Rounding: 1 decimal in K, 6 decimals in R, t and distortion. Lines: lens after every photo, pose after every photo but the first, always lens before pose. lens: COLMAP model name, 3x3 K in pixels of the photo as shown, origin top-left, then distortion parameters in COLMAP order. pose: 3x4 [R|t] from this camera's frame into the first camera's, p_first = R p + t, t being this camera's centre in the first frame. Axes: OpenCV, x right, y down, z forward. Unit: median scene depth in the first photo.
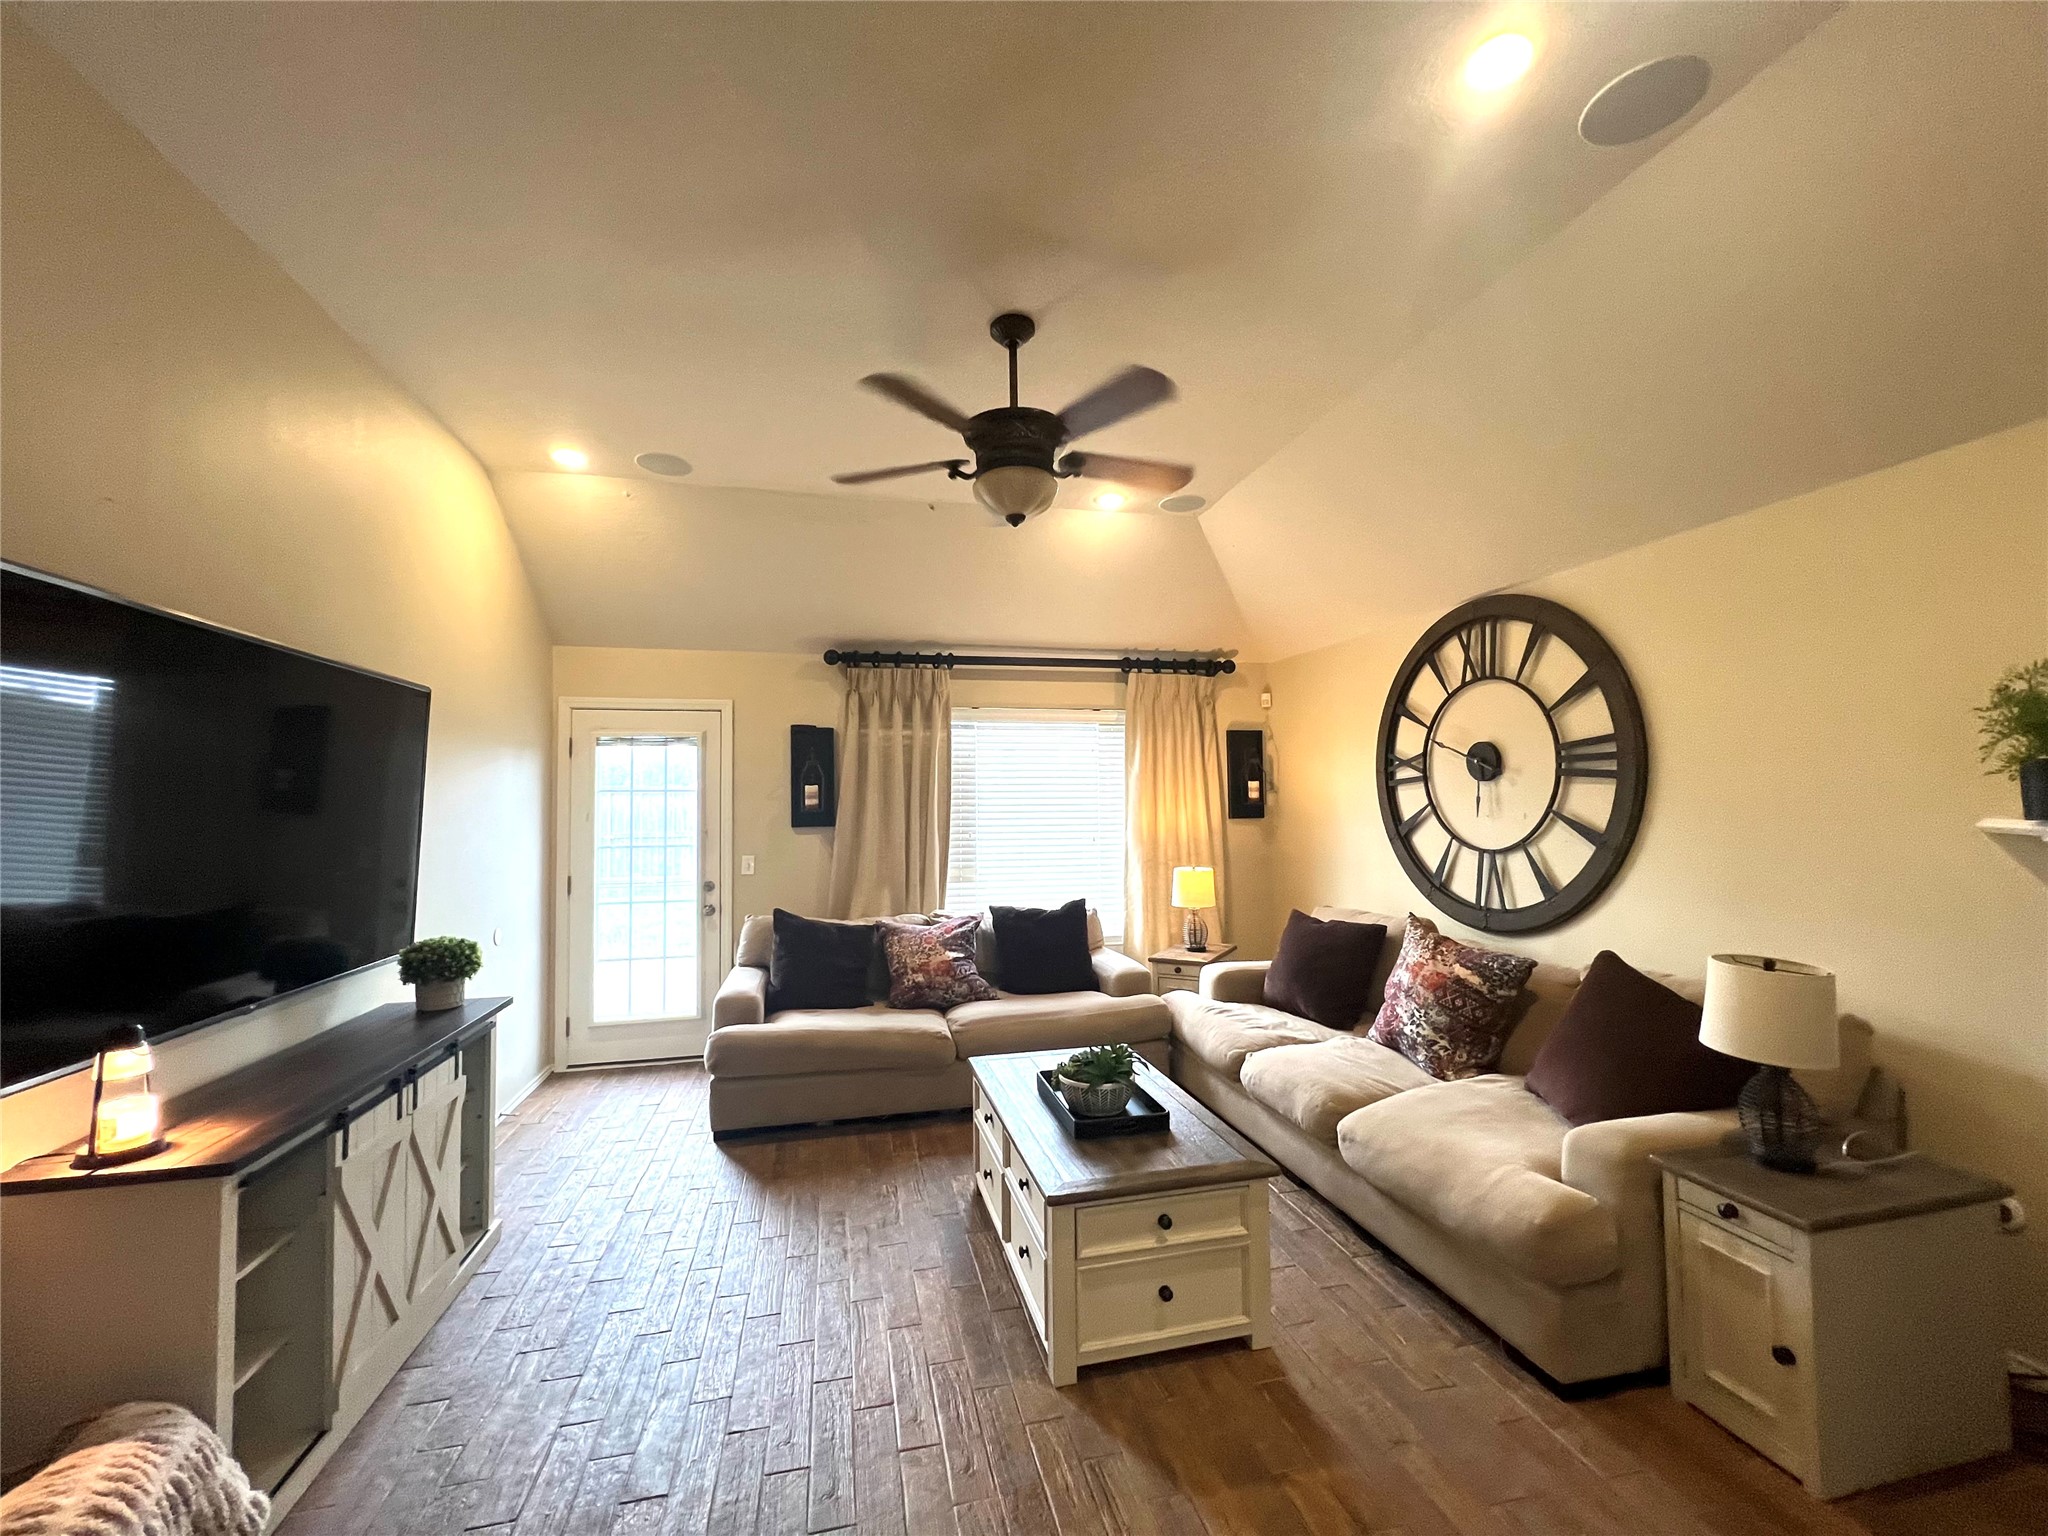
lens RADIAL K [[826.8, 0, 1024.0], [0, 826.8, 768.0], [0, 0, 1]] dist [0.000287, -0.000064]
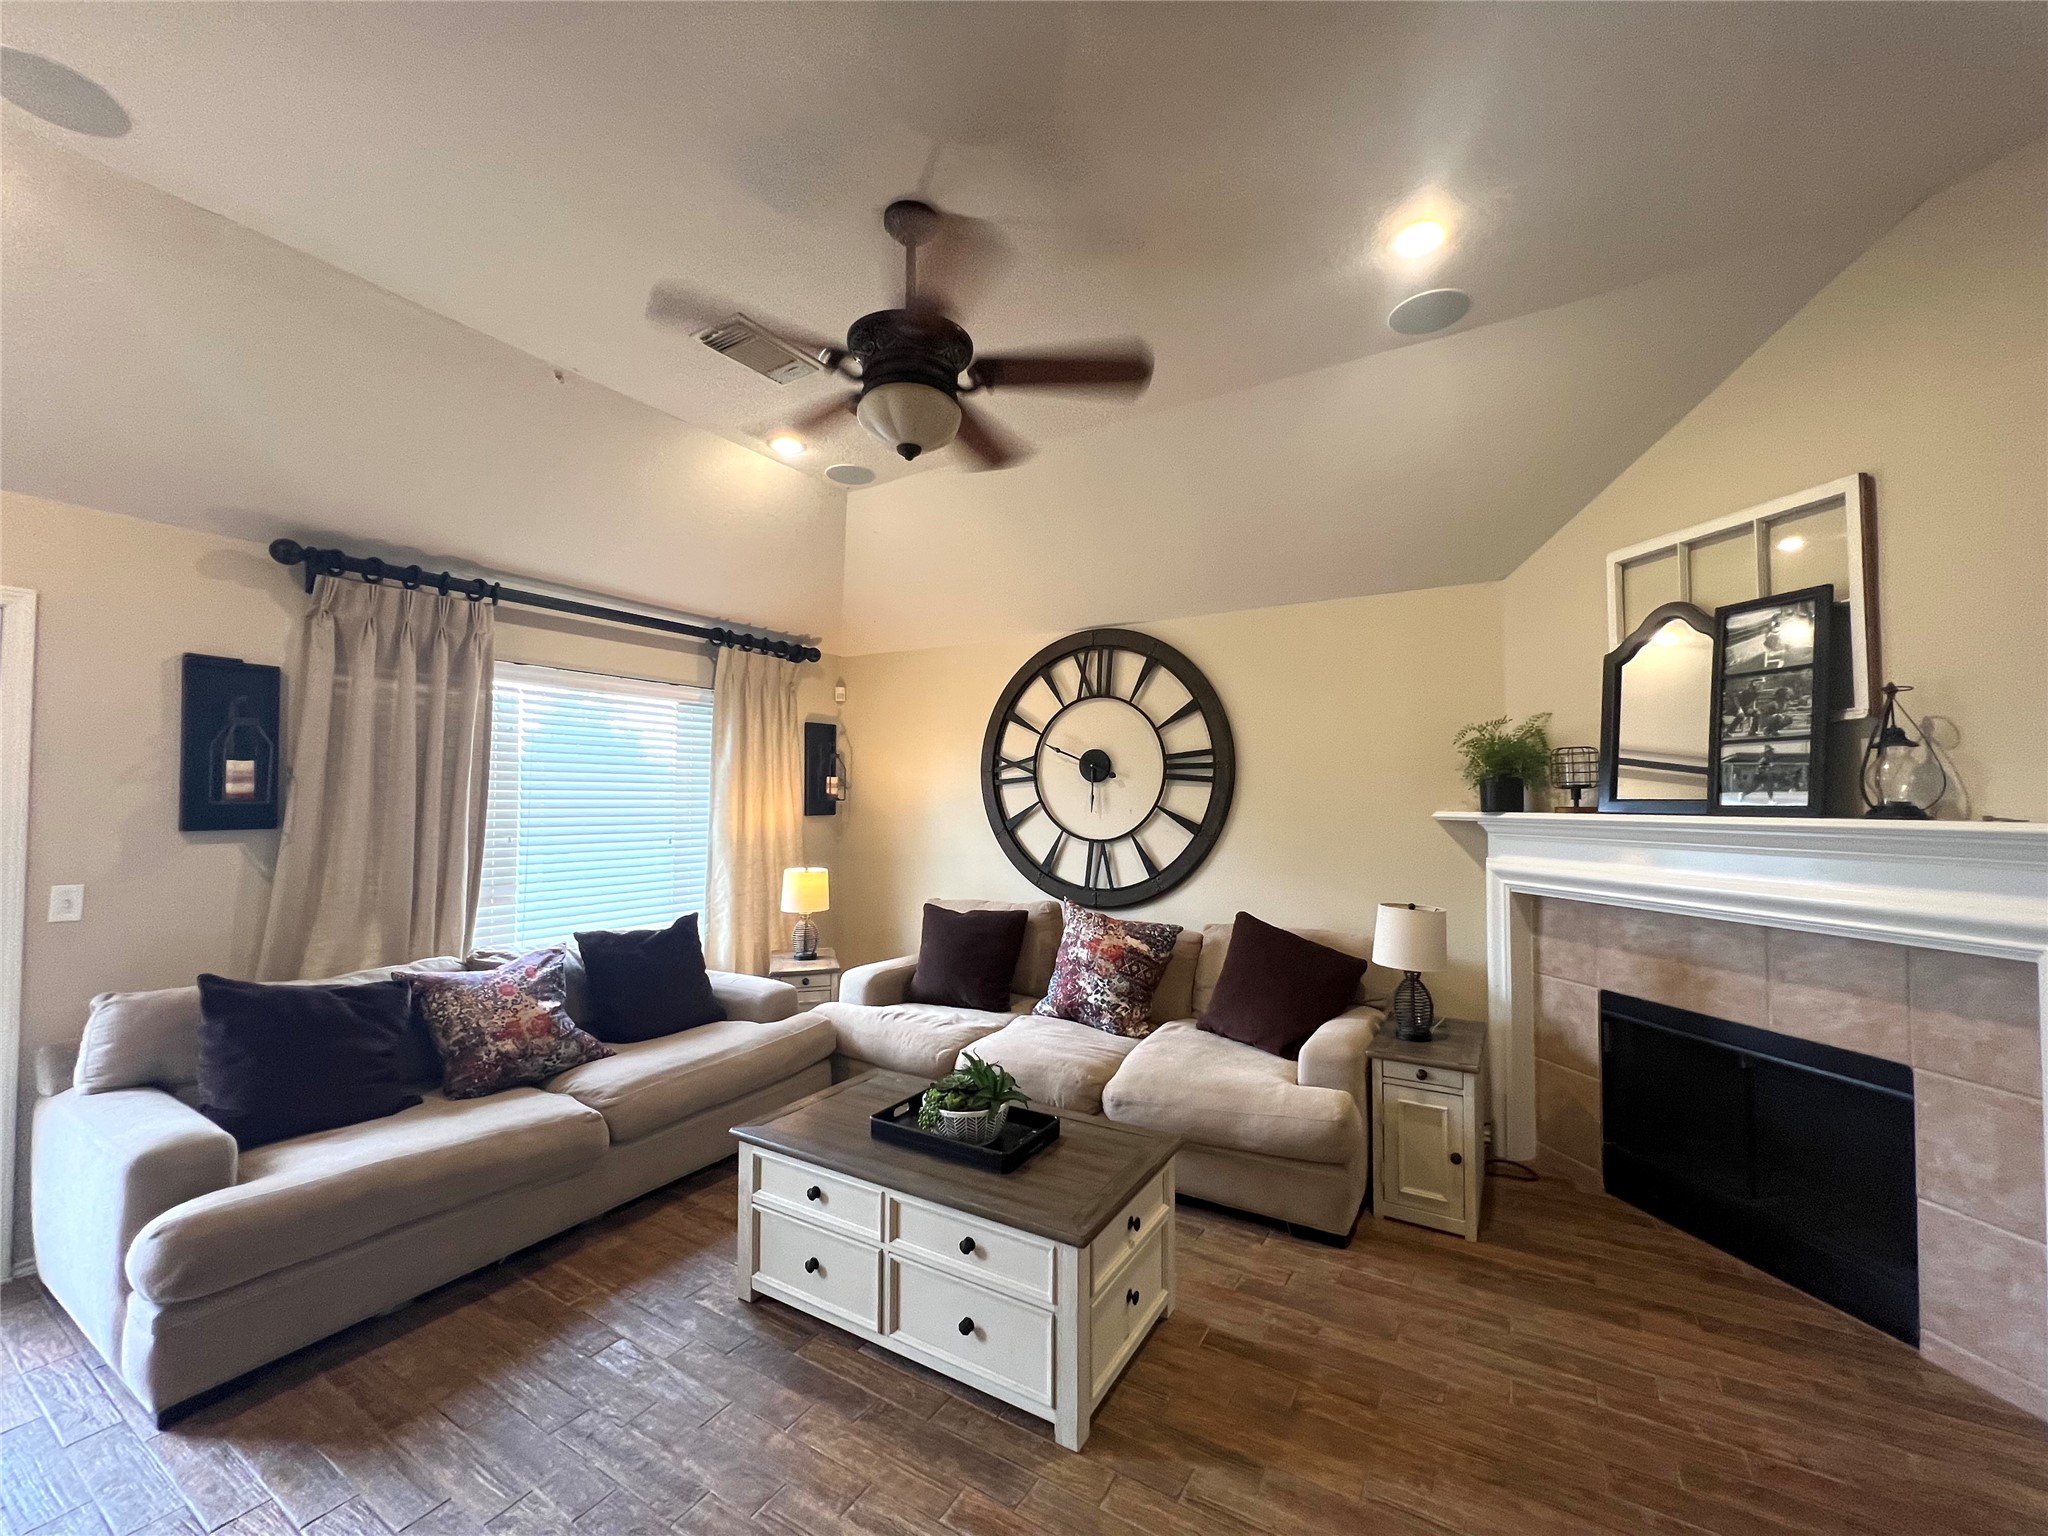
lens RADIAL K [[826.8, 0, 1024.0], [0, 826.8, 768.0], [0, 0, 1]] dist [0.000287, -0.000064]
pose [[0.701101, 0.038649, 0.712014, -0.348687], [-0.039021, 0.999113, -0.015810, 0.017241], [-0.711993, -0.016700, 0.701988, 0.226728]]
